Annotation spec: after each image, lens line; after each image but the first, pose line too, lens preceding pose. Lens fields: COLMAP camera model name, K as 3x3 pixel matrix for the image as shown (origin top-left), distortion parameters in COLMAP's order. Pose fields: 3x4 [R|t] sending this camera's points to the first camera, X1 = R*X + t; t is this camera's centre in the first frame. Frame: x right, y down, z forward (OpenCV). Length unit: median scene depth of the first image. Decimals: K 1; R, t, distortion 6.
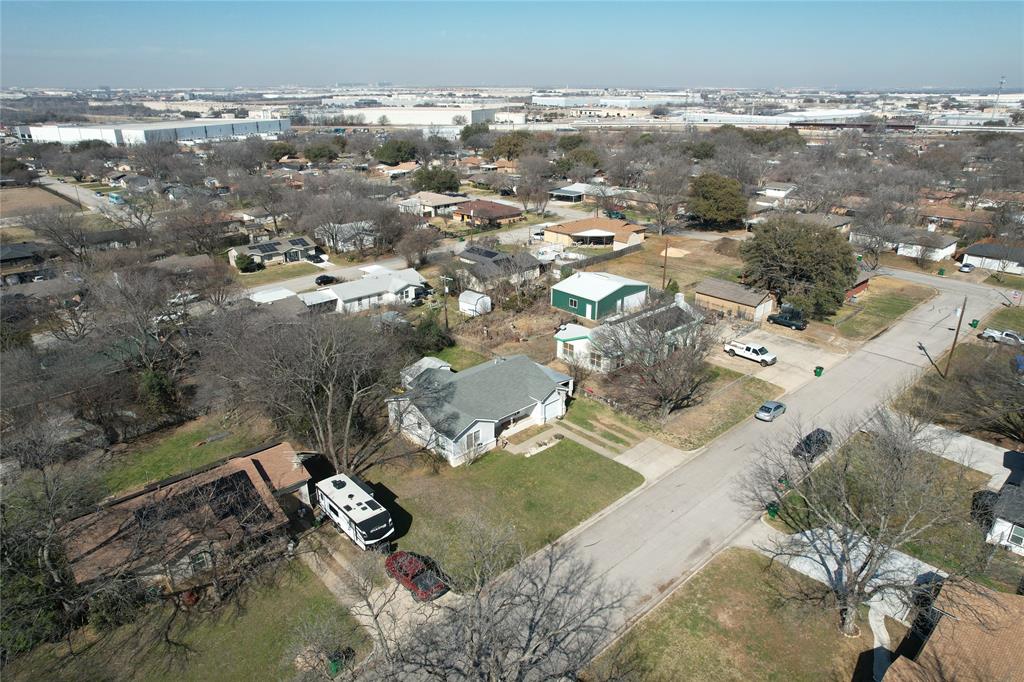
lens RADIAL K [[654.8, 0, 513.9], [0, 654.8, 340.3], [0, 0, 1]] dist [-0.072753, 0.061420]
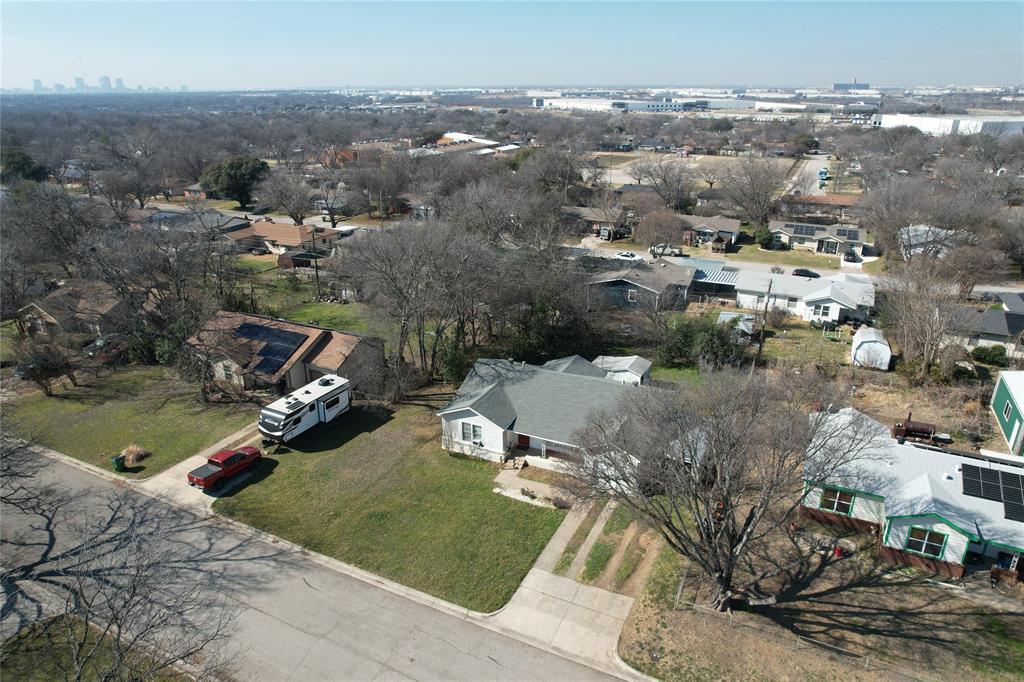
lens RADIAL K [[654.8, 0, 513.9], [0, 654.8, 340.3], [0, 0, 1]] dist [-0.072753, 0.061420]
pose [[0.361656, 0.340778, -0.867799, 0.569196], [-0.338393, 0.915308, 0.218409, -0.132085], [0.868732, 0.214668, 0.446343, 0.632779]]
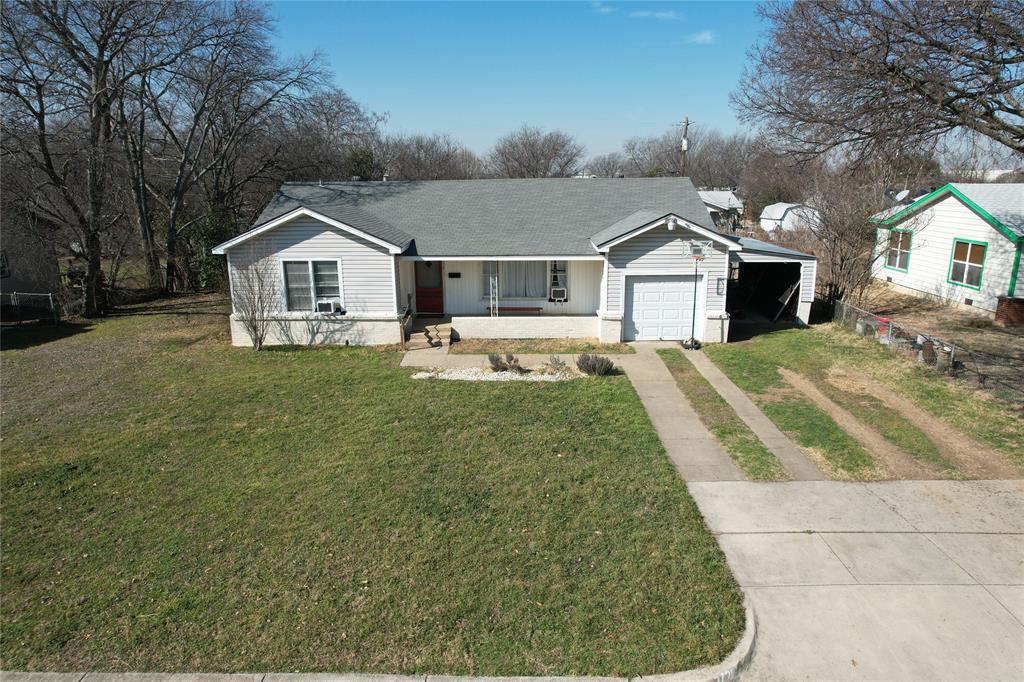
lens RADIAL K [[654.8, 0, 513.9], [0, 654.8, 340.3], [0, 0, 1]] dist [-0.072753, 0.061420]
pose [[0.721543, 0.168069, -0.671661, 0.218383], [-0.249589, 0.968005, -0.025901, 0.152748], [0.645819, 0.186328, 0.740405, 0.786823]]
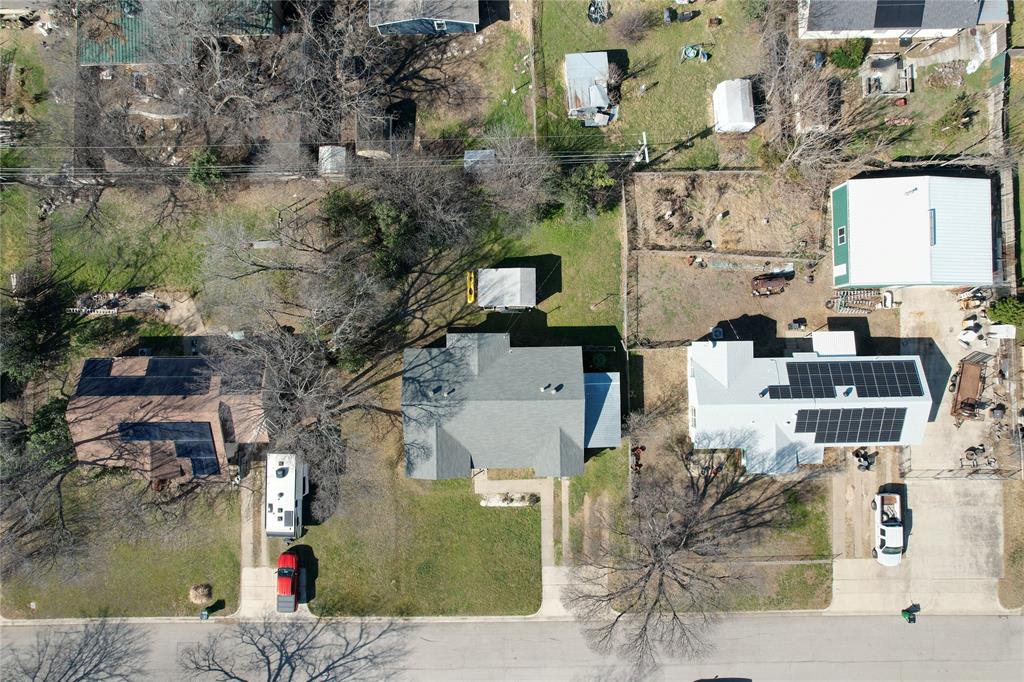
lens RADIAL K [[654.8, 0, 513.9], [0, 654.8, 340.3], [0, 0, 1]] dist [-0.072753, 0.061420]
pose [[0.738992, 0.673455, -0.018705, -0.086436], [-0.241583, 0.290807, 0.925780, -0.766641], [0.628911, -0.679625, 0.377599, 0.792941]]
